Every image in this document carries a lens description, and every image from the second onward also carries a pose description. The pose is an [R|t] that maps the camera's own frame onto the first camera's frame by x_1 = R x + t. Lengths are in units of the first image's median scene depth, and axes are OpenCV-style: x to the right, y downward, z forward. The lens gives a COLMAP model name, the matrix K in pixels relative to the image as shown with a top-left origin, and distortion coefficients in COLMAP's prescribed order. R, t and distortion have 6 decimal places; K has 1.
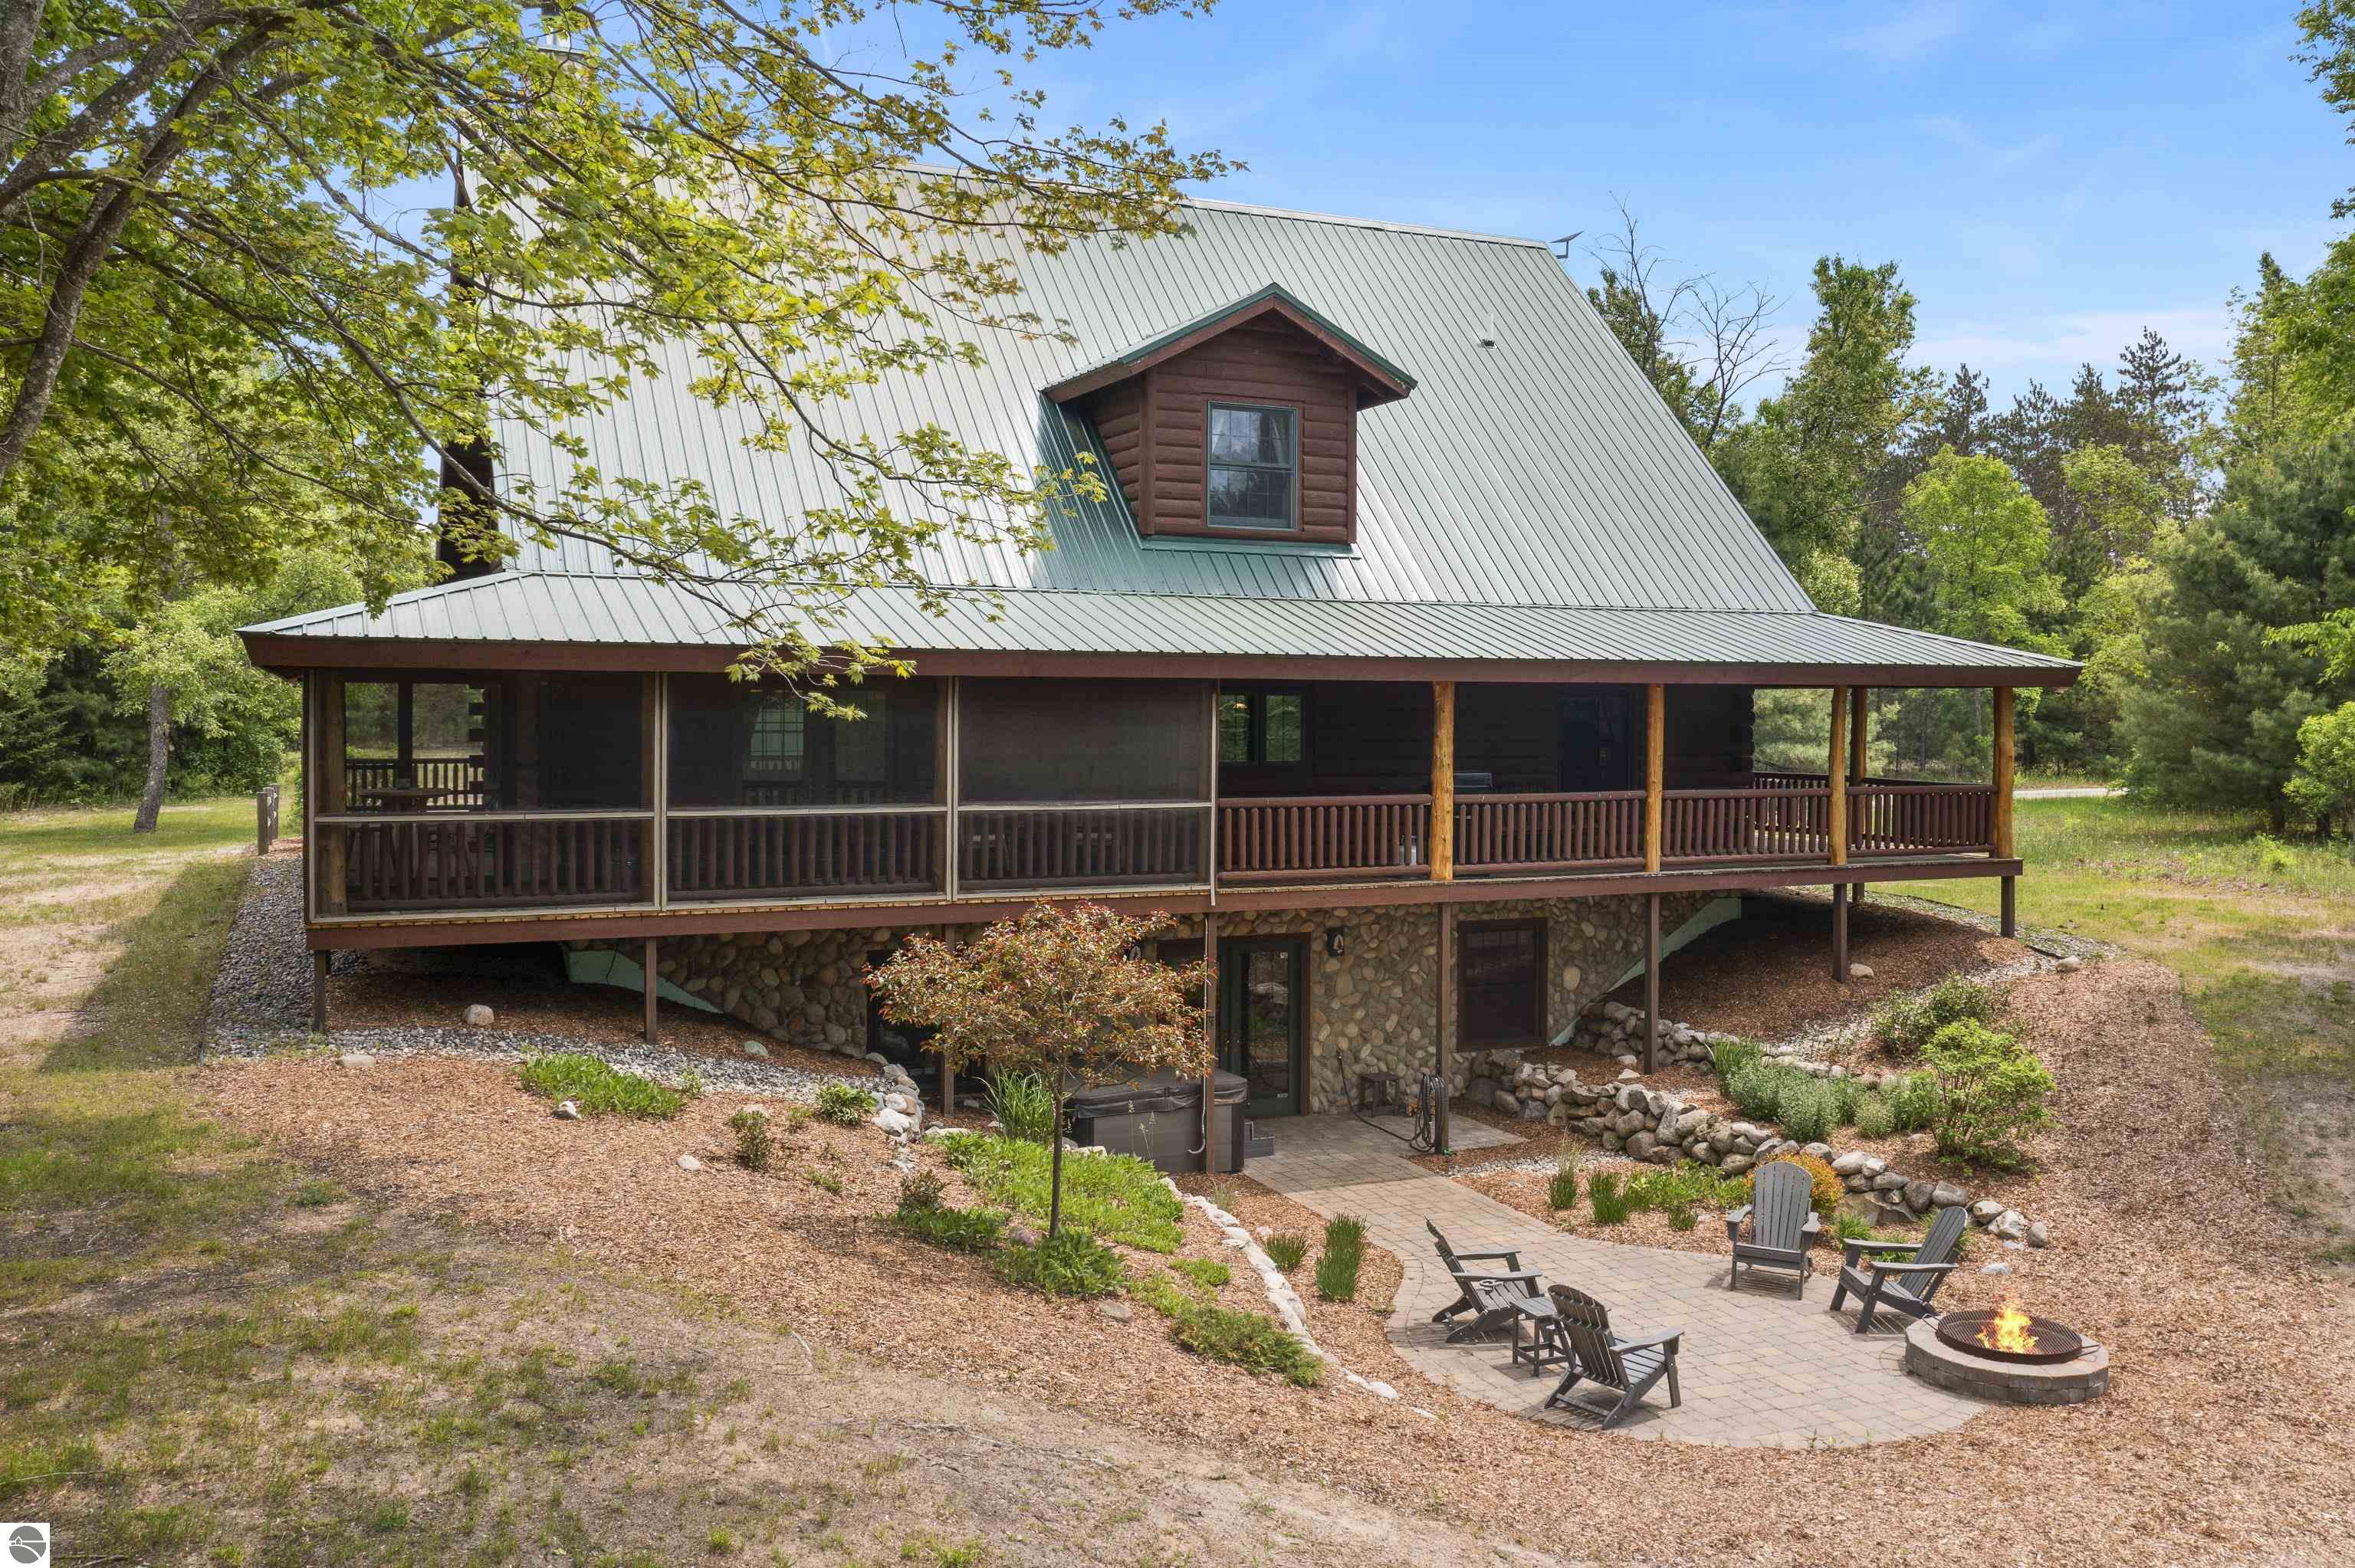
lens RADIAL K [[1895.8, 0, 1176.1], [0, 1895.8, 761.2], [0, 0, 1]] dist [-0.003153, -0.013235]
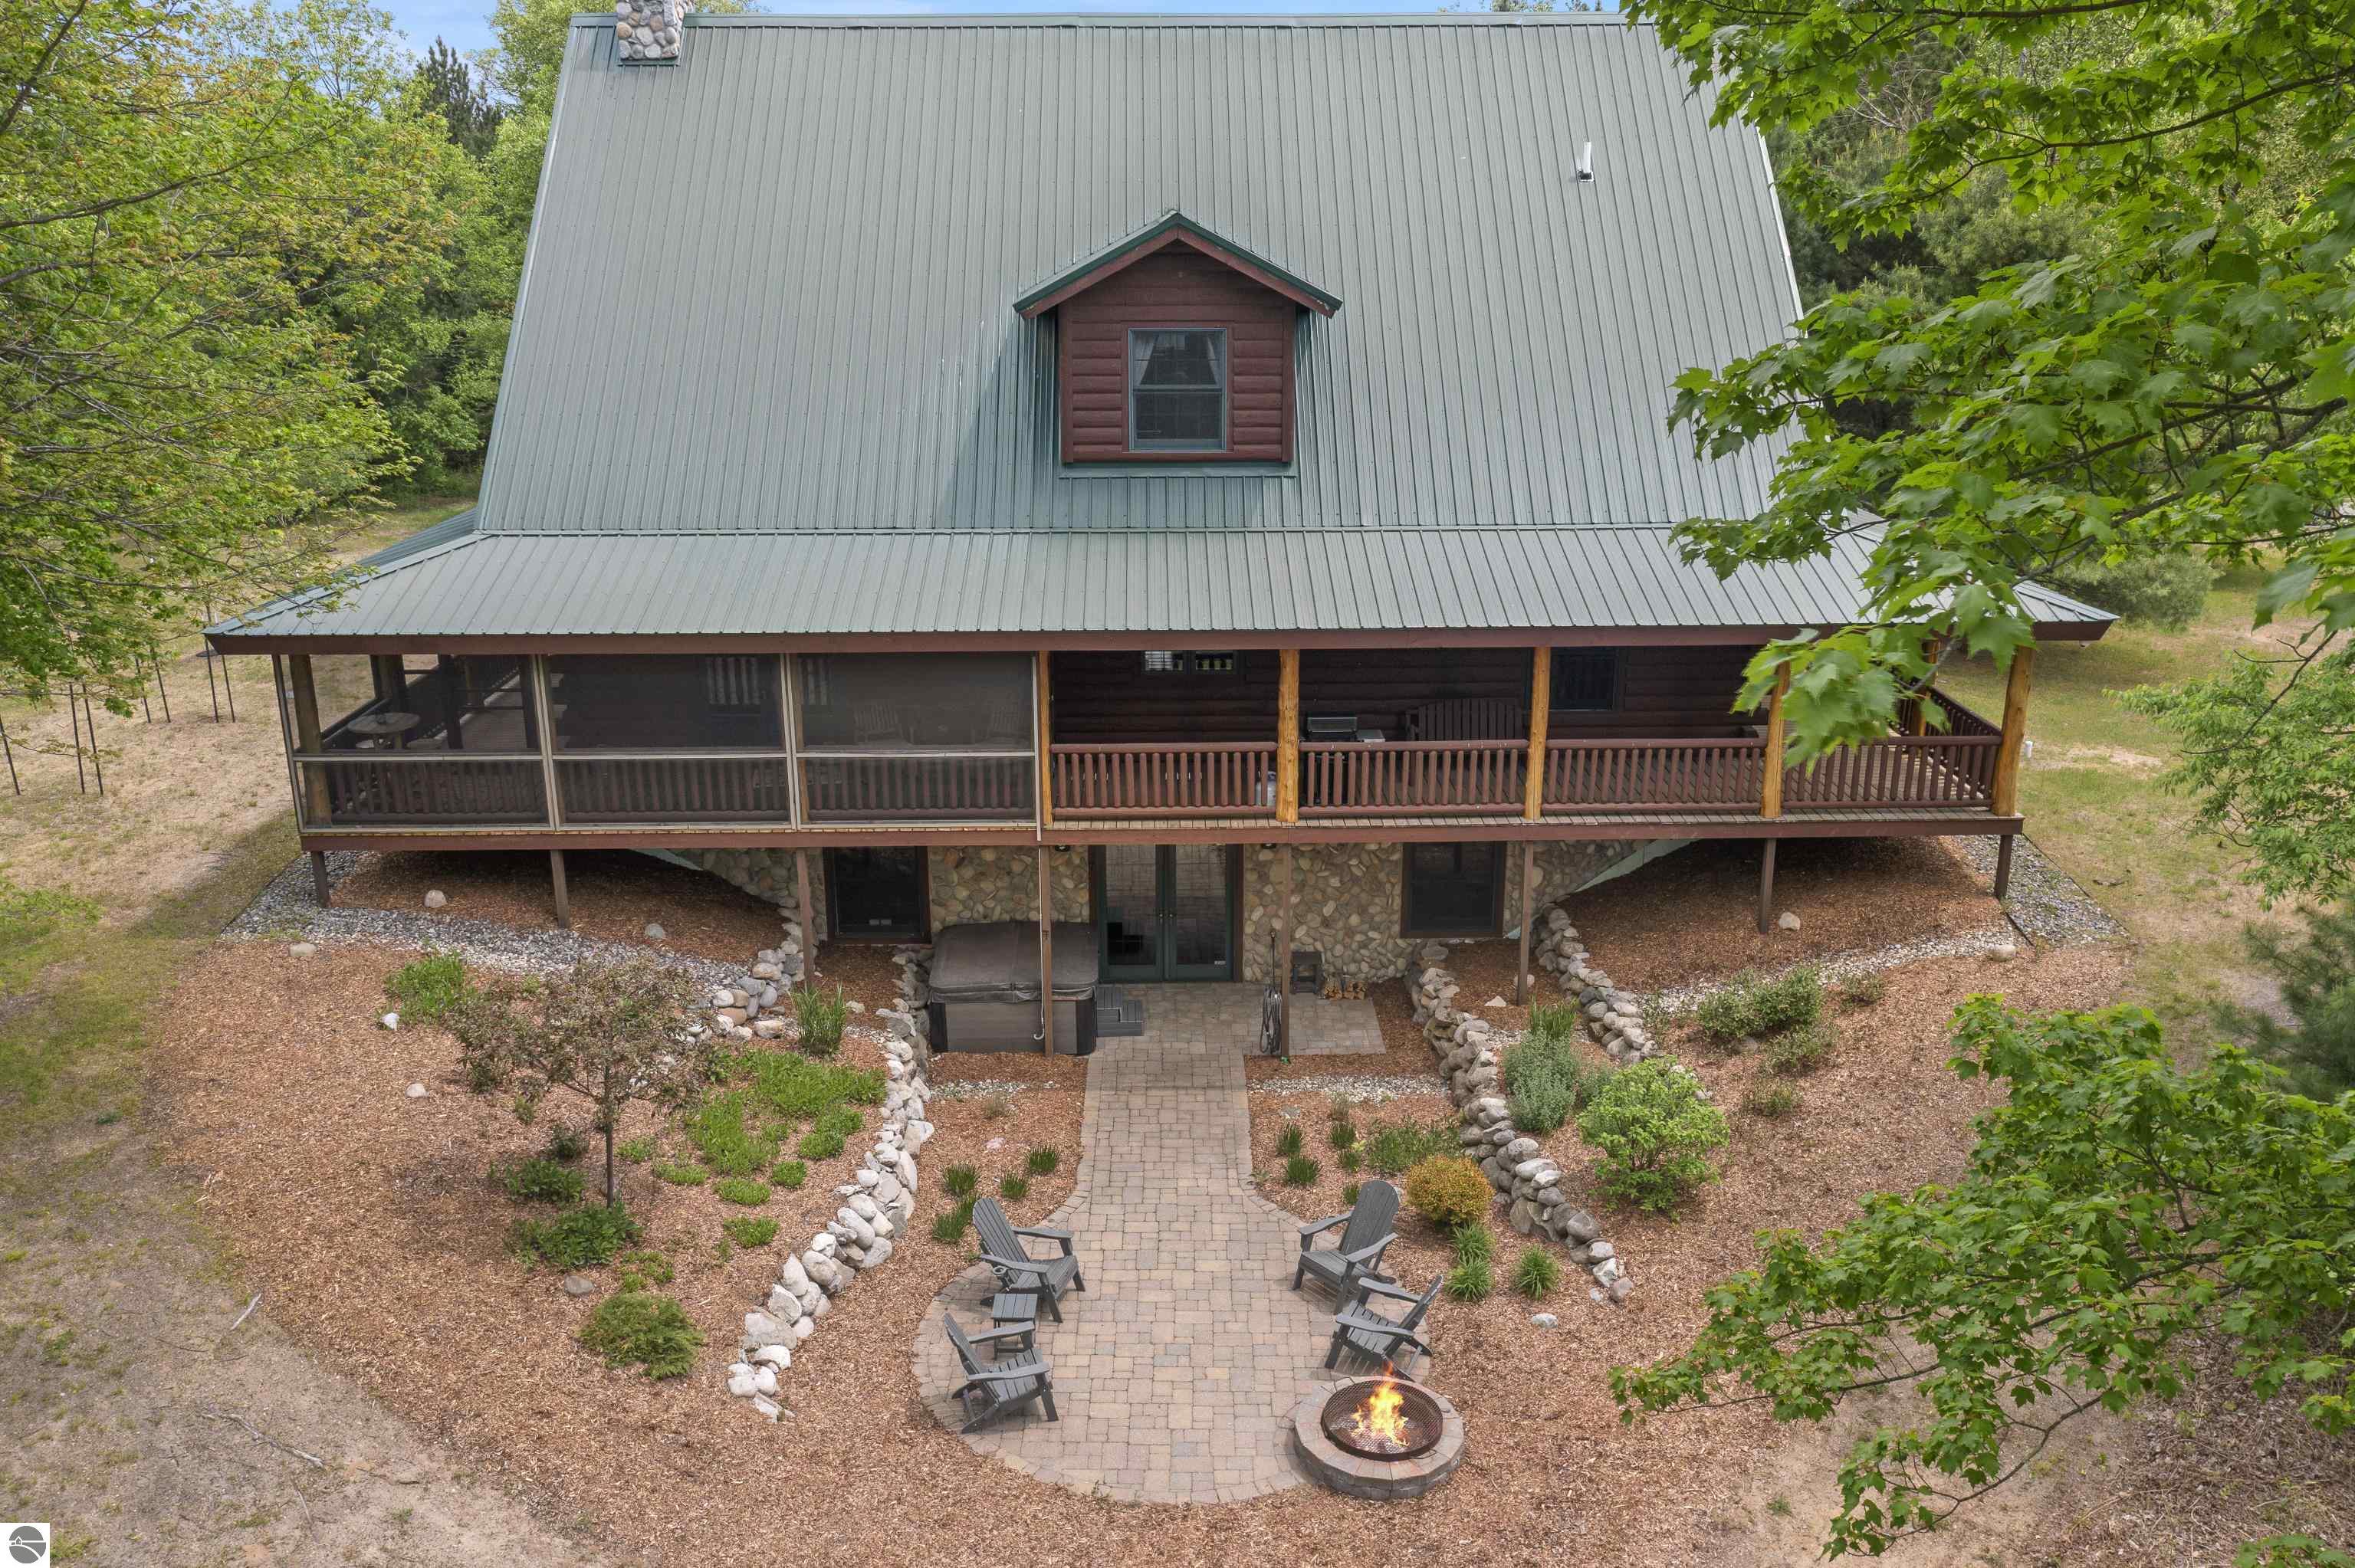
lens RADIAL K [[1895.8, 0, 1193.8], [0, 1895.8, 799.1], [0, 0, 1]] dist [-0.003153, -0.013235]
pose [[0.918704, 0.112545, -0.378573, 0.492977], [-0.003328, 0.960711, 0.277531, -0.243291], [0.394934, -0.253709, 0.882983, 0.045701]]
